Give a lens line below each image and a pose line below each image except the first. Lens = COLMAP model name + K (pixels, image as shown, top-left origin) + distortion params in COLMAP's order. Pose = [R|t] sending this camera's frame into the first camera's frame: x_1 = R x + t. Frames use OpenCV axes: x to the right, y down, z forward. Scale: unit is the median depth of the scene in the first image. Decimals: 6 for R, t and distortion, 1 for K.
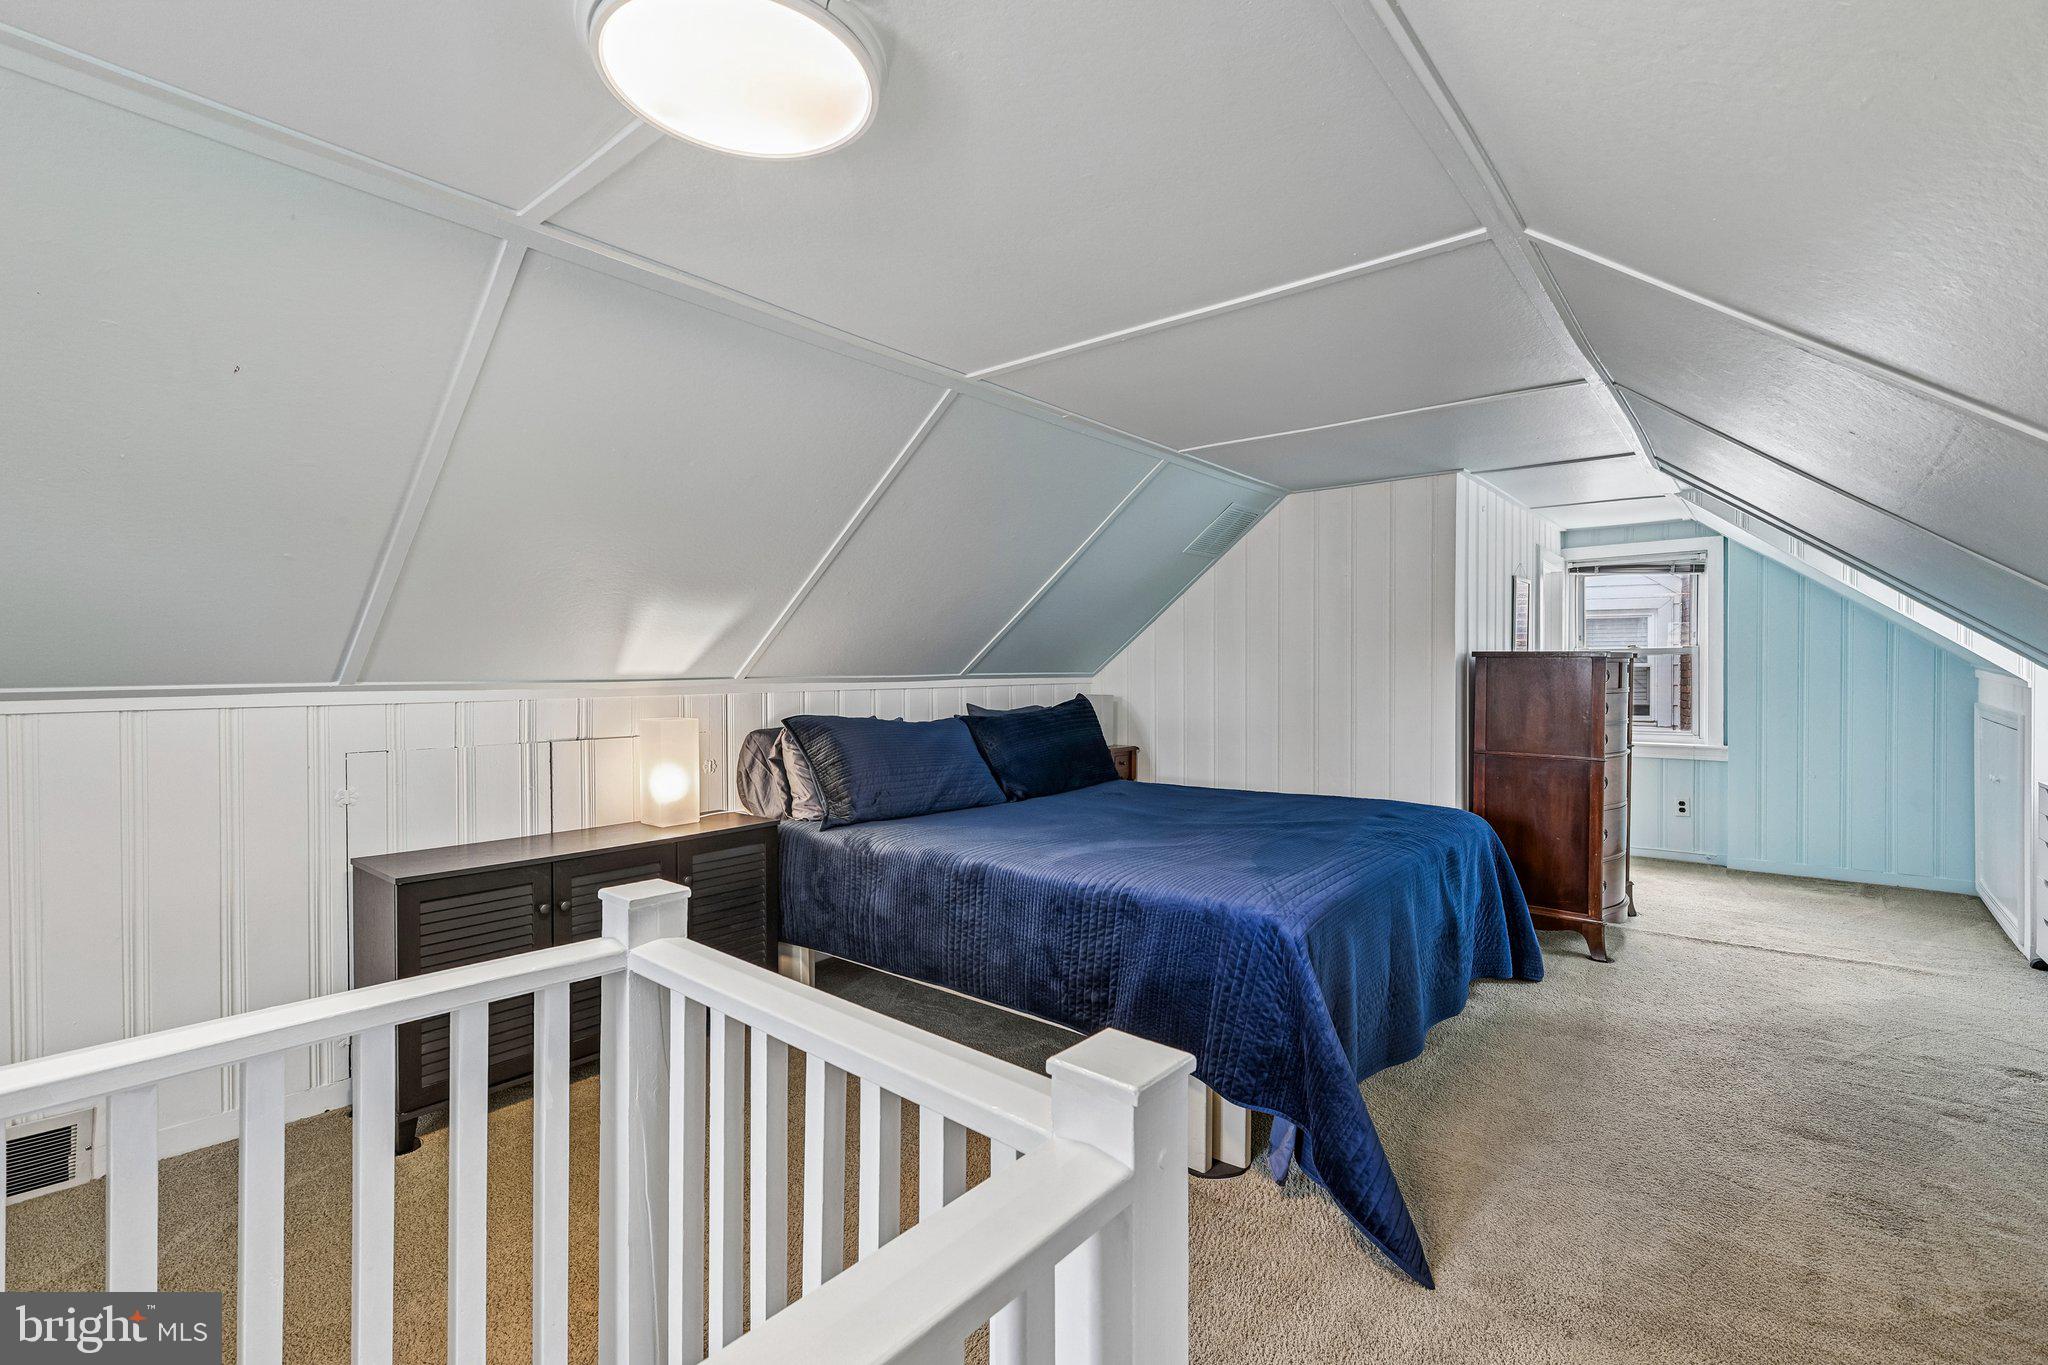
lens RADIAL K [[901.4, 0, 1026.5], [0, 901.4, 677.9], [0, 0, 1]] dist [-0.000373, -0.000084]
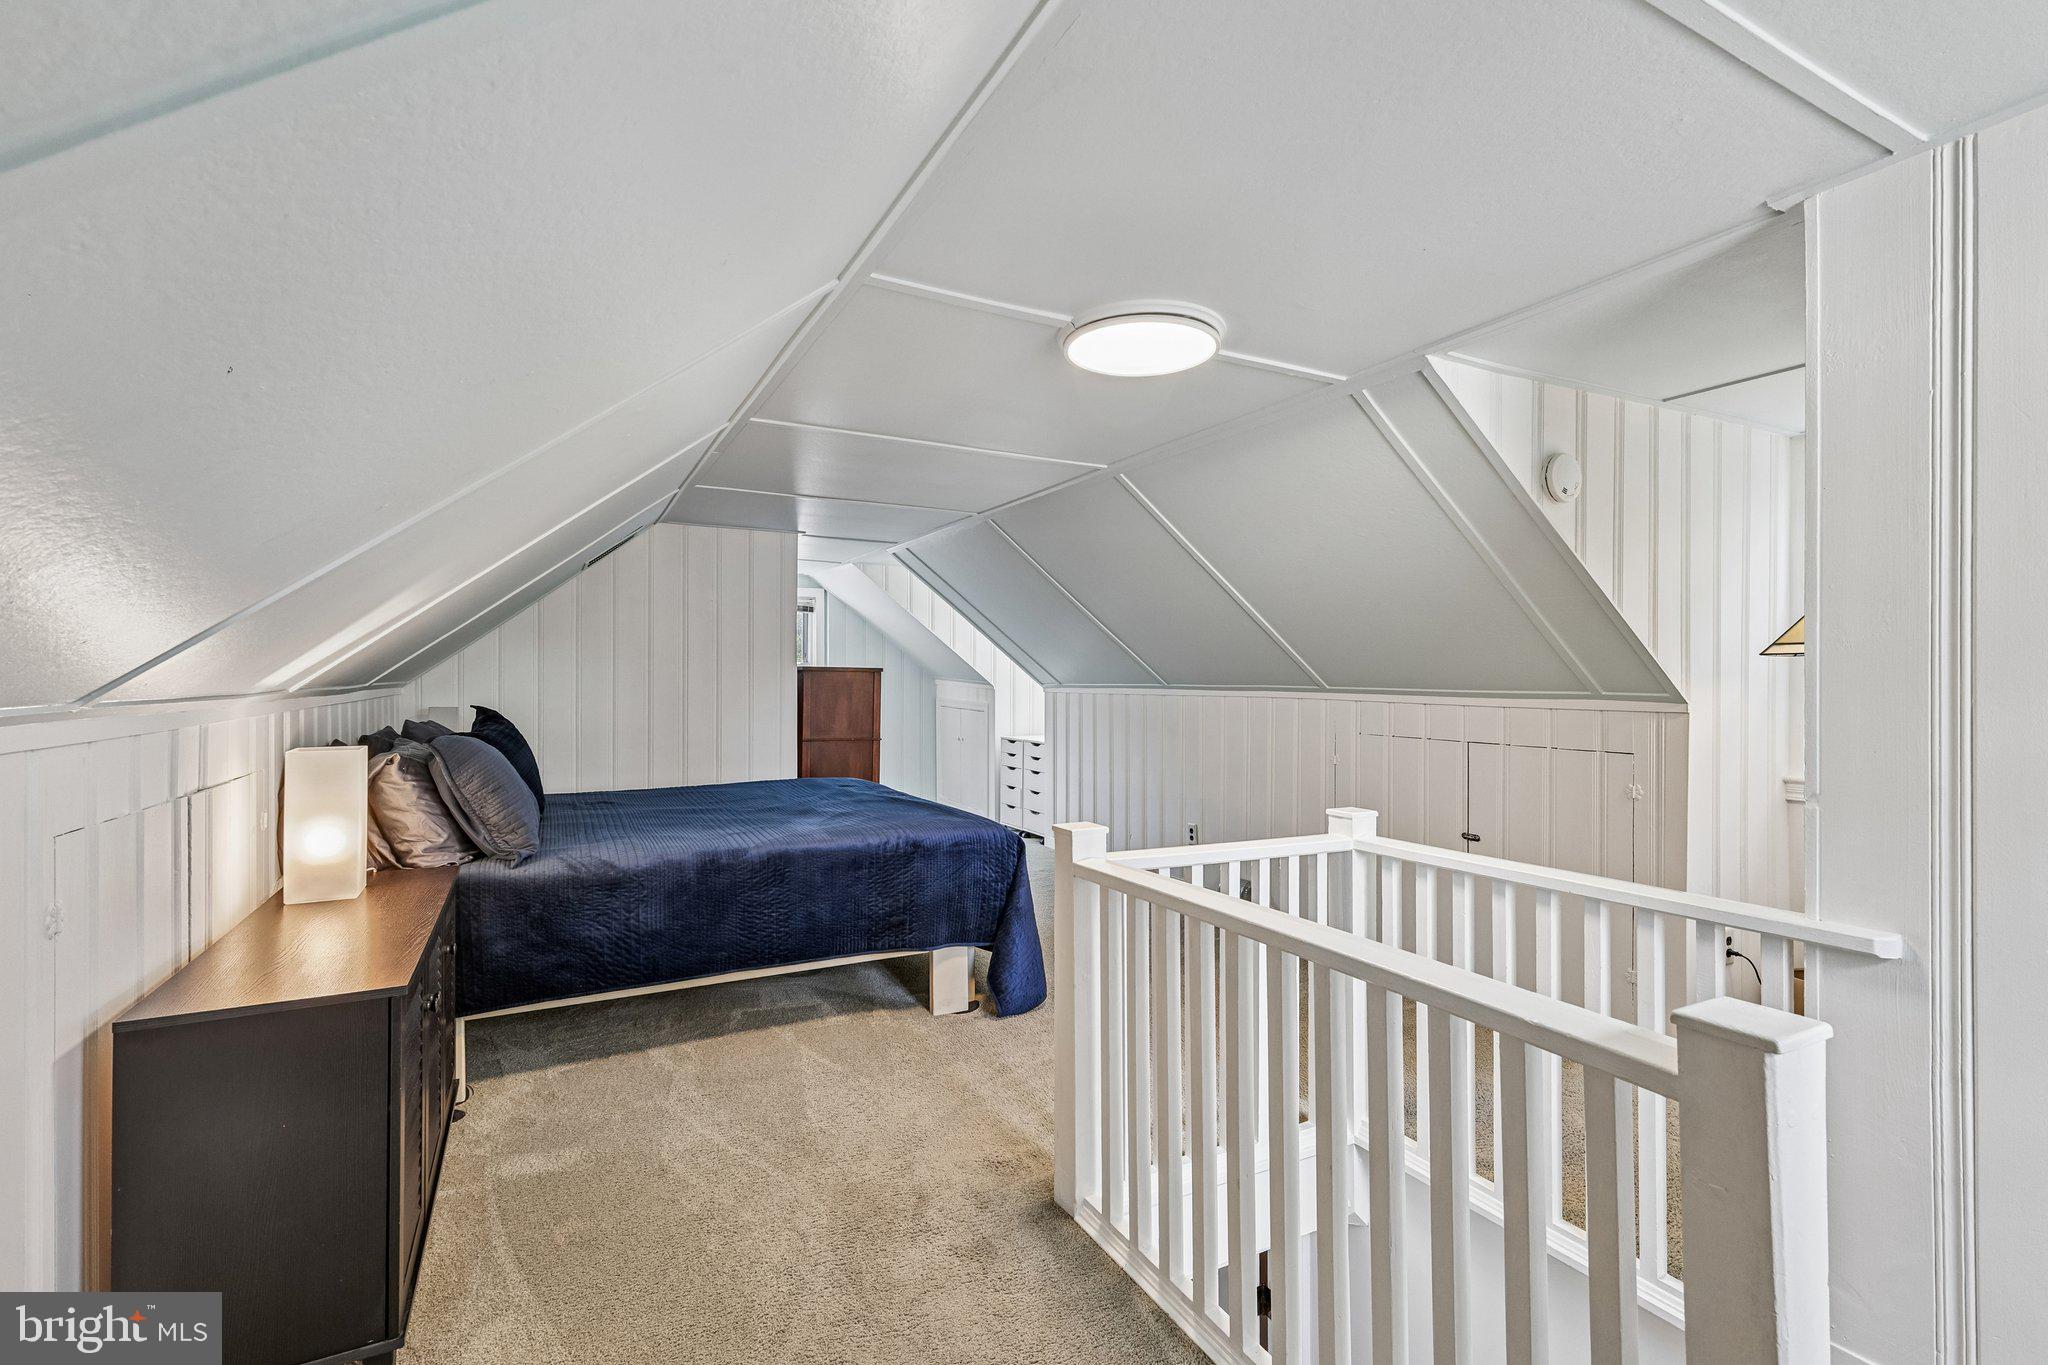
lens RADIAL K [[901.4, 0, 1018.0], [0, 901.4, 683.1], [0, 0, 1]] dist [-0.000373, -0.000084]
pose [[0.392364, 0.001284, 0.919809, -0.810565], [-0.007291, 0.999972, 0.001714, -0.012307], [-0.919781, -0.007379, 0.392363, 0.212289]]
